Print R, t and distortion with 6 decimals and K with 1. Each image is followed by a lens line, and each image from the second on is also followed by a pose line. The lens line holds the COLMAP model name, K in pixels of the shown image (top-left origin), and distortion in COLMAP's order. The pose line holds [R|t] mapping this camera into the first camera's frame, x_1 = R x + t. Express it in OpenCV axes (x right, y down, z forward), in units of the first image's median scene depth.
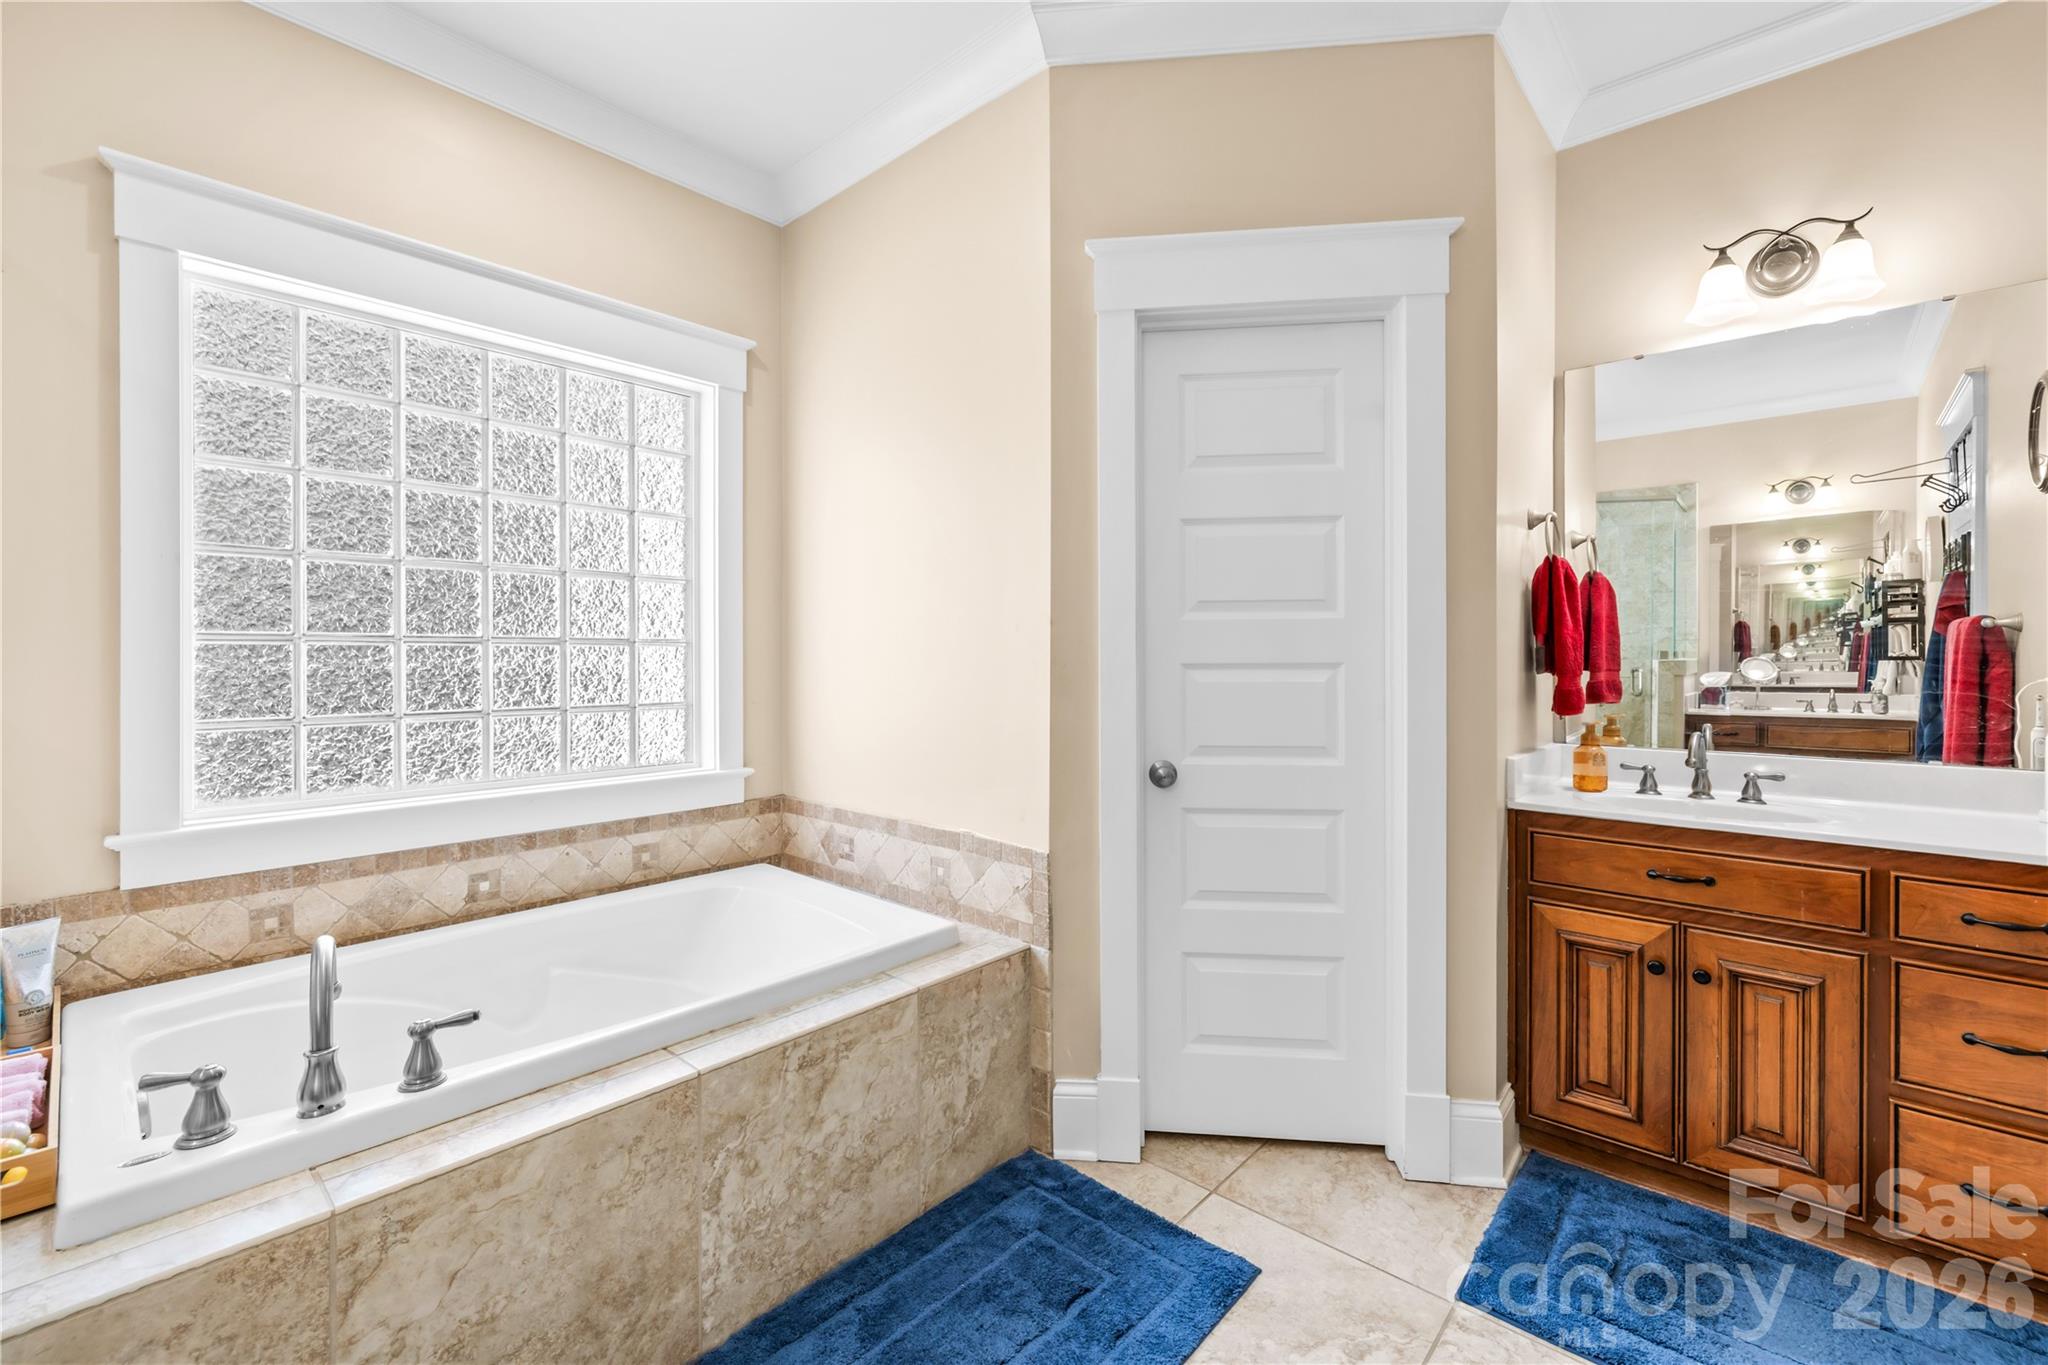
lens RADIAL K [[864.9, 0, 1008.8], [0, 864.9, 667.3], [0, 0, 1]] dist [-0.001631, 0.000089]
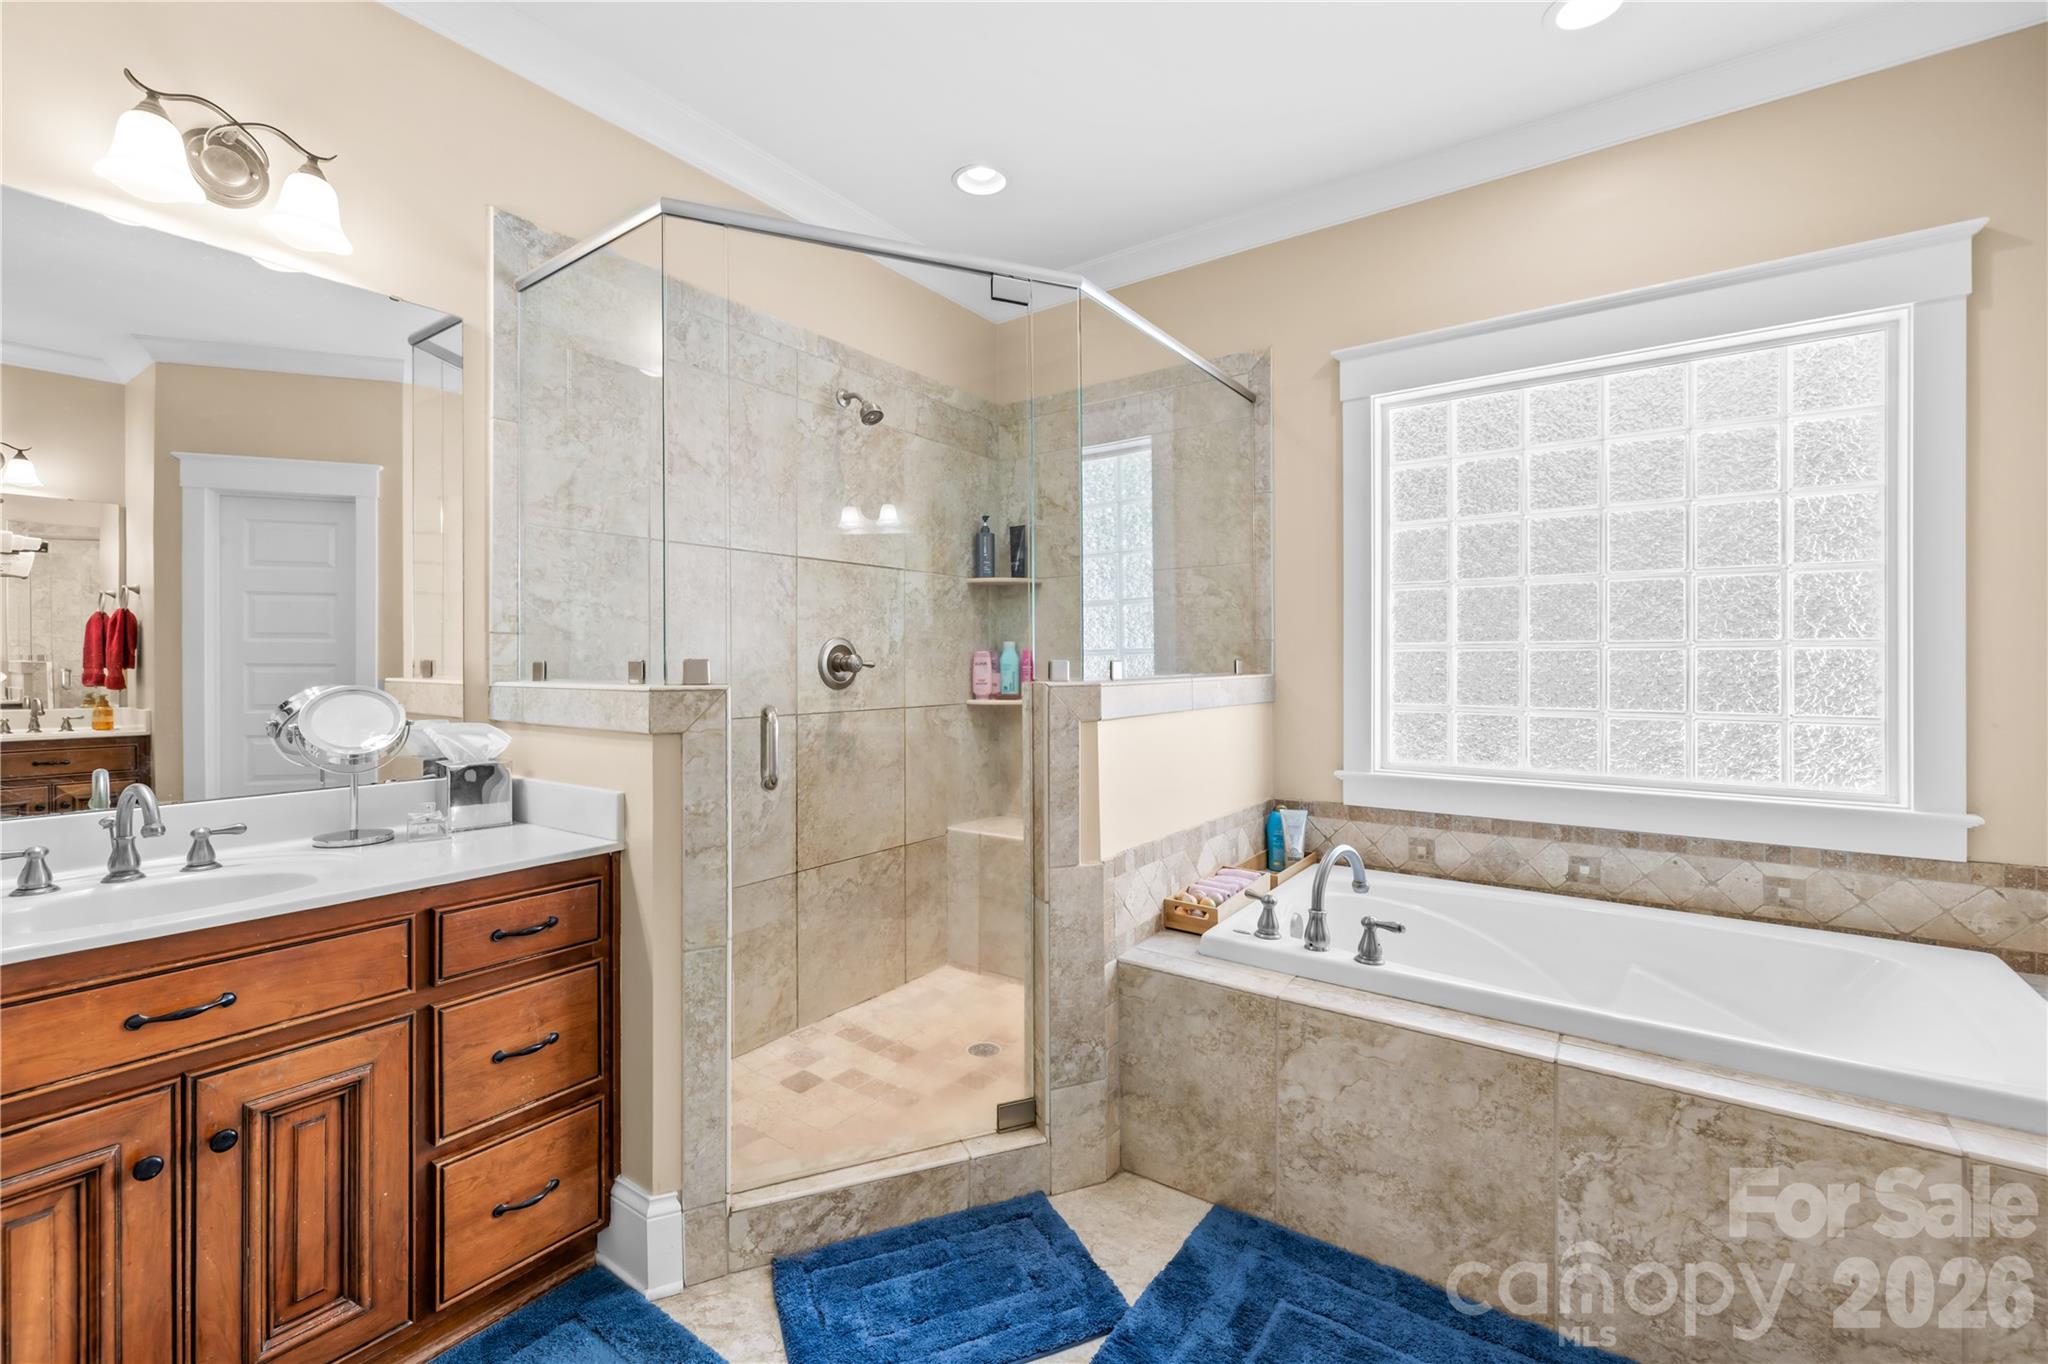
lens RADIAL K [[864.9, 0, 1008.8], [0, 864.9, 666.8], [0, 0, 1]] dist [-0.001631, 0.000089]
pose [[0.109202, 0.009404, -0.993975, 0.472190], [-0.011892, 0.999896, 0.008153, -0.006276], [0.993948, 0.010929, 0.109303, 0.173821]]
